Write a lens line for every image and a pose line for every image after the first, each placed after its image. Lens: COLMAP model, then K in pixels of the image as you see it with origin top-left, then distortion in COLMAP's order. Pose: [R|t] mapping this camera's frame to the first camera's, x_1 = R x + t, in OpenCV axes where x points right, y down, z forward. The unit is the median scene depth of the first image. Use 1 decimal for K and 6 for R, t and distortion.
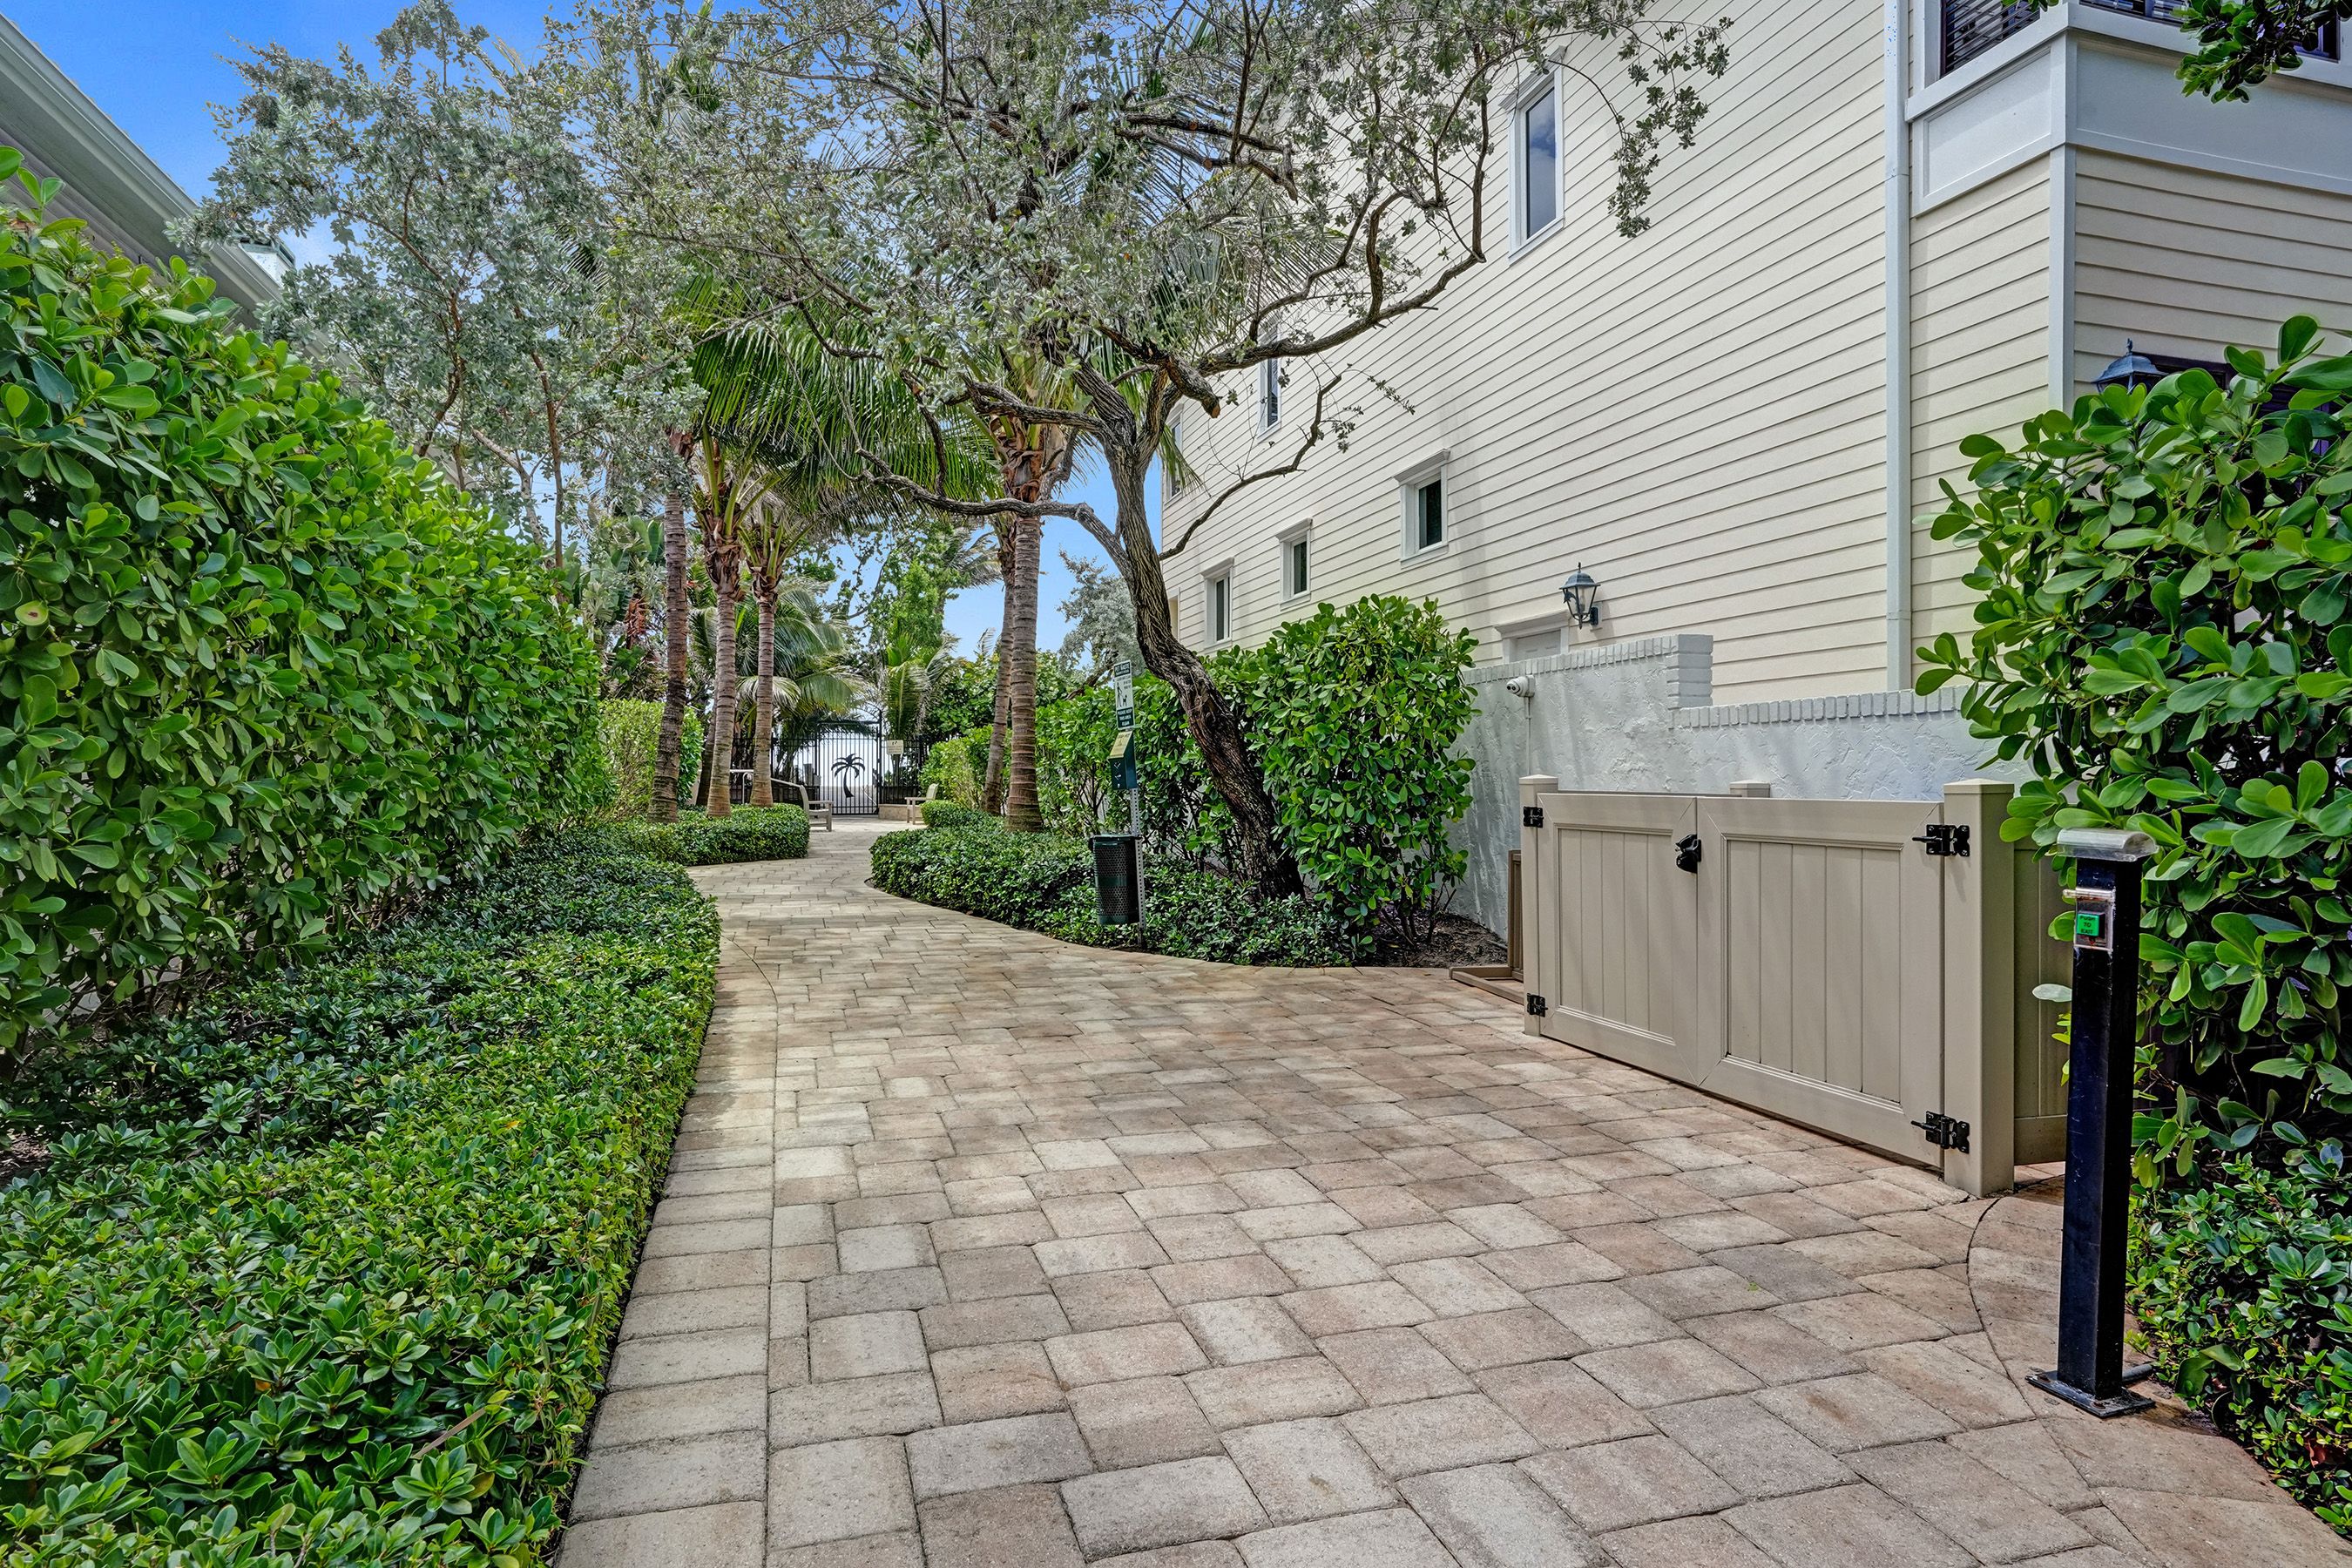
lens RADIAL K [[1313.8, 0, 1176.3], [0, 1313.8, 783.1], [0, 0, 1]] dist [0.000638, -0.000023]
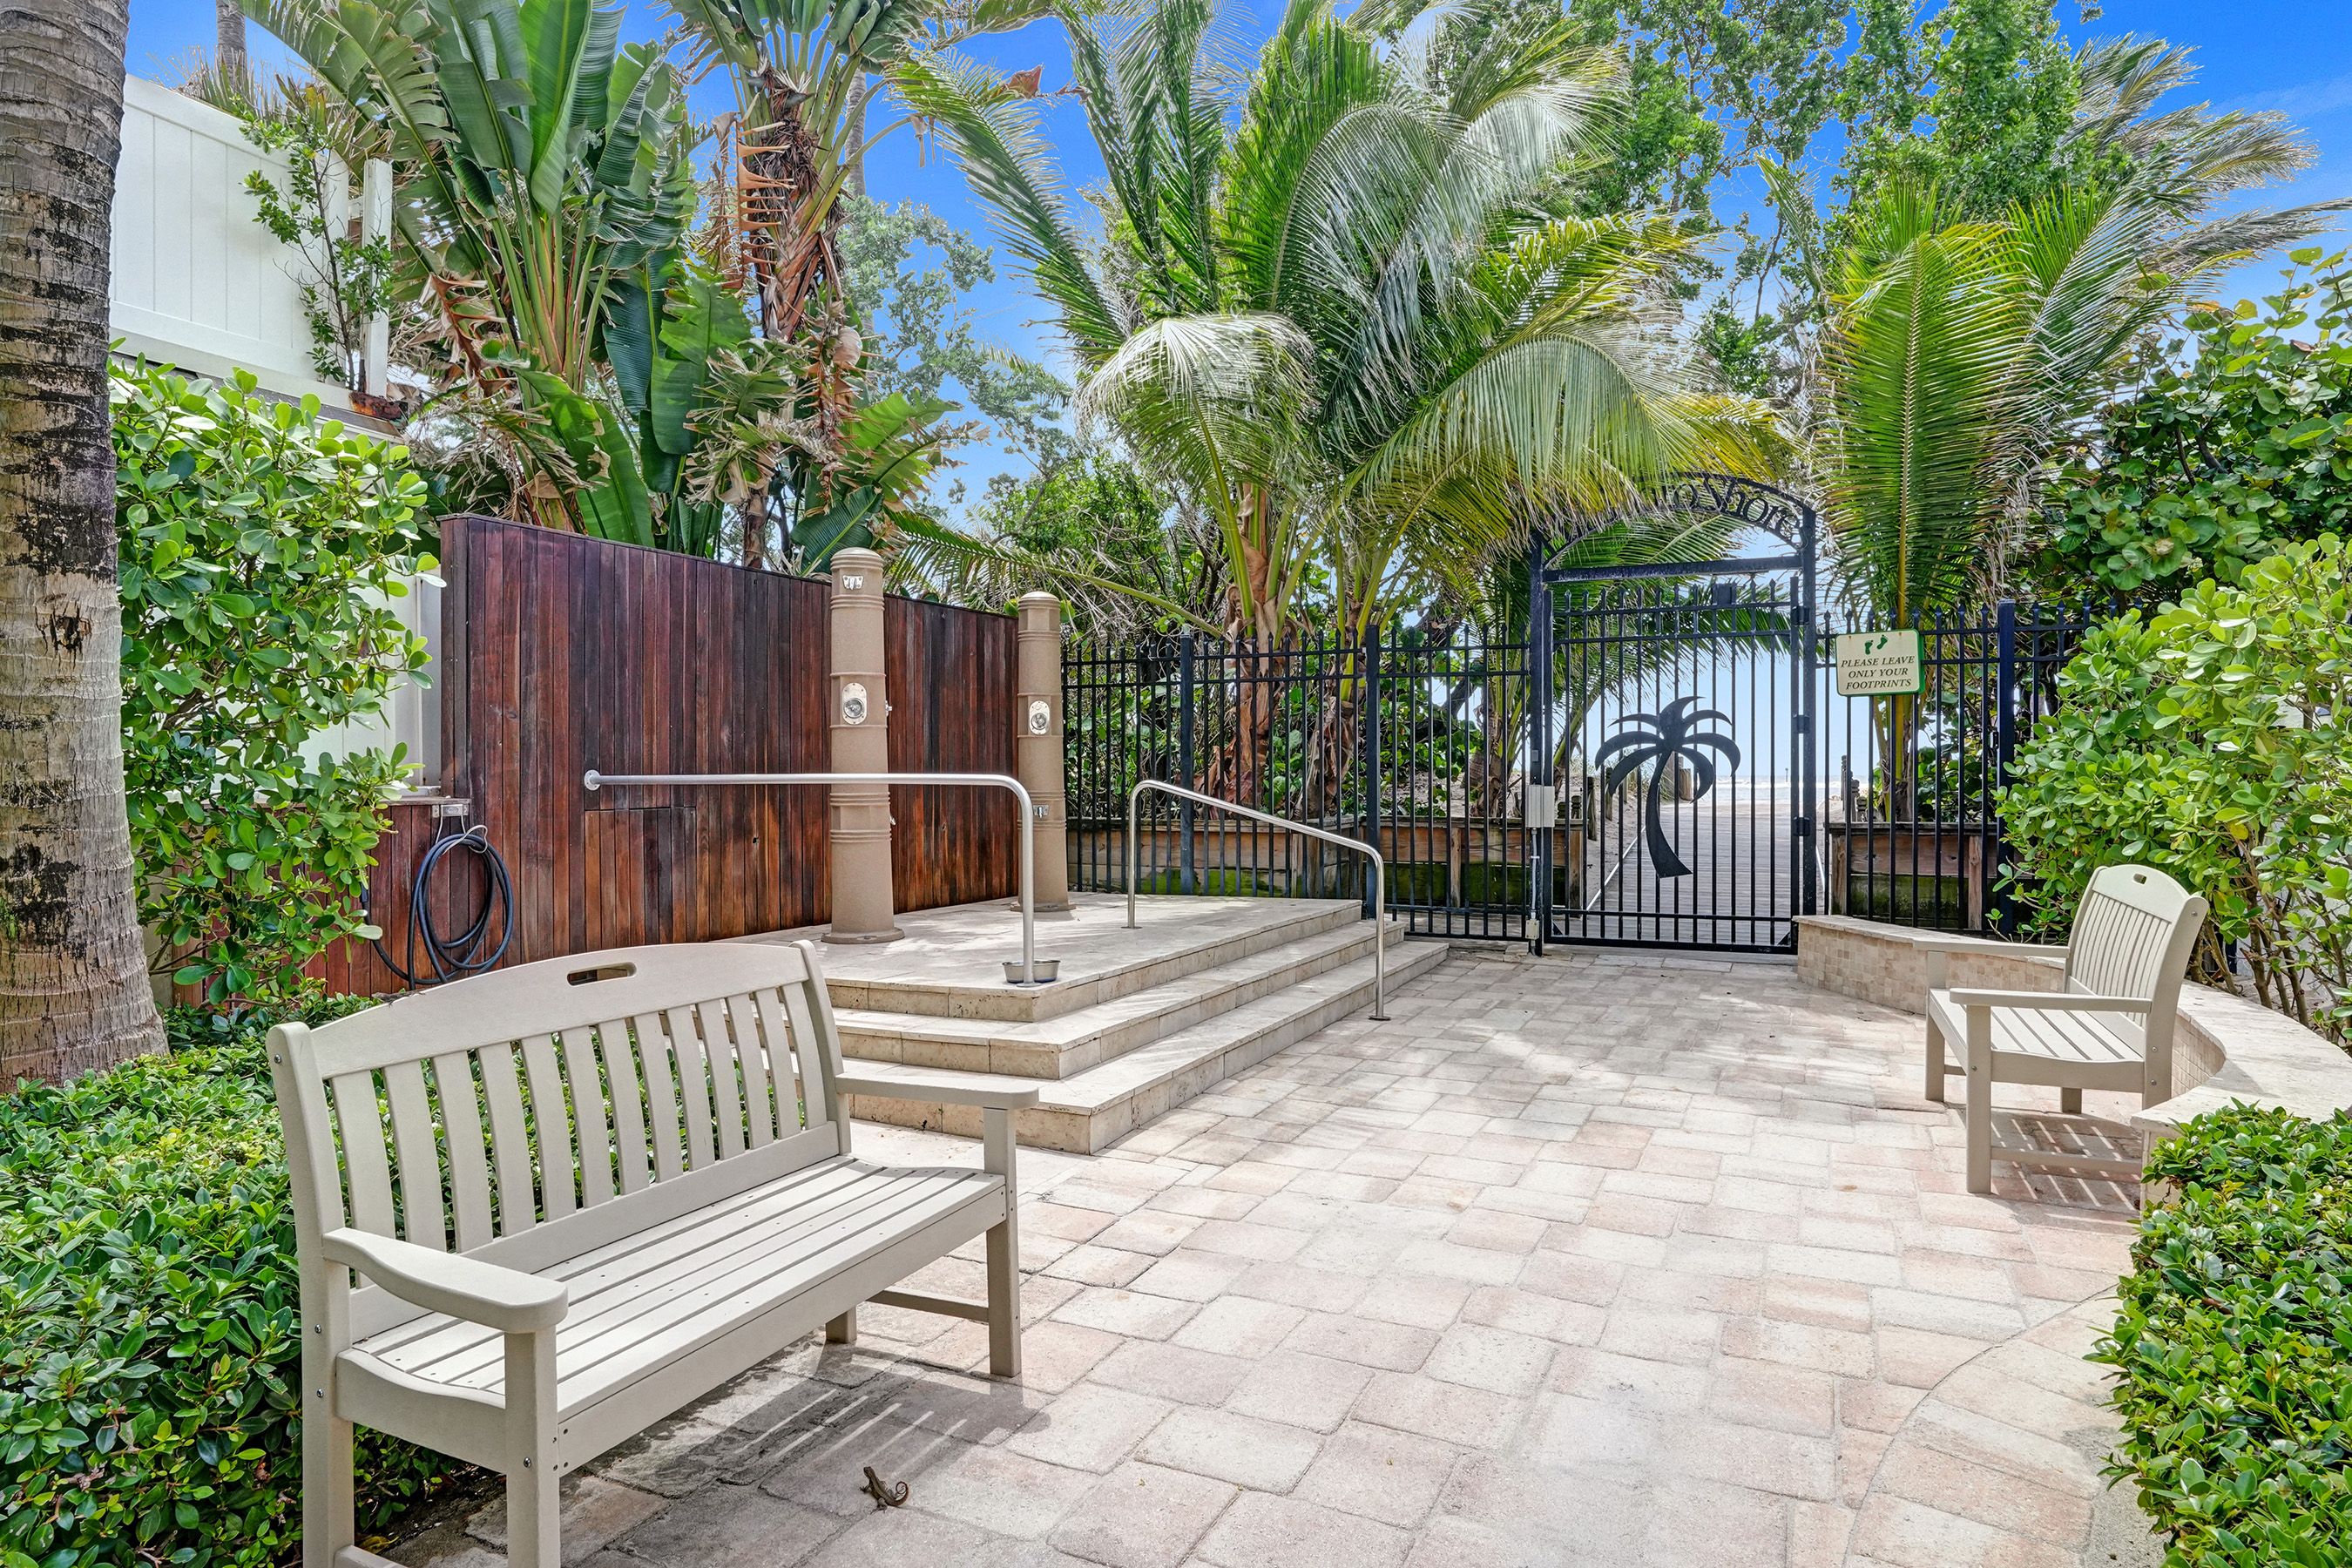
lens RADIAL K [[1313.8, 0, 1181.9], [0, 1313.8, 783.0], [0, 0, 1]] dist [0.000638, -0.000023]
pose [[0.752943, 0.000675, -0.658085, -0.154955], [0.001206, 0.999996, 0.002405, -0.007562], [0.658085, -0.002604, 0.752939, 0.745651]]
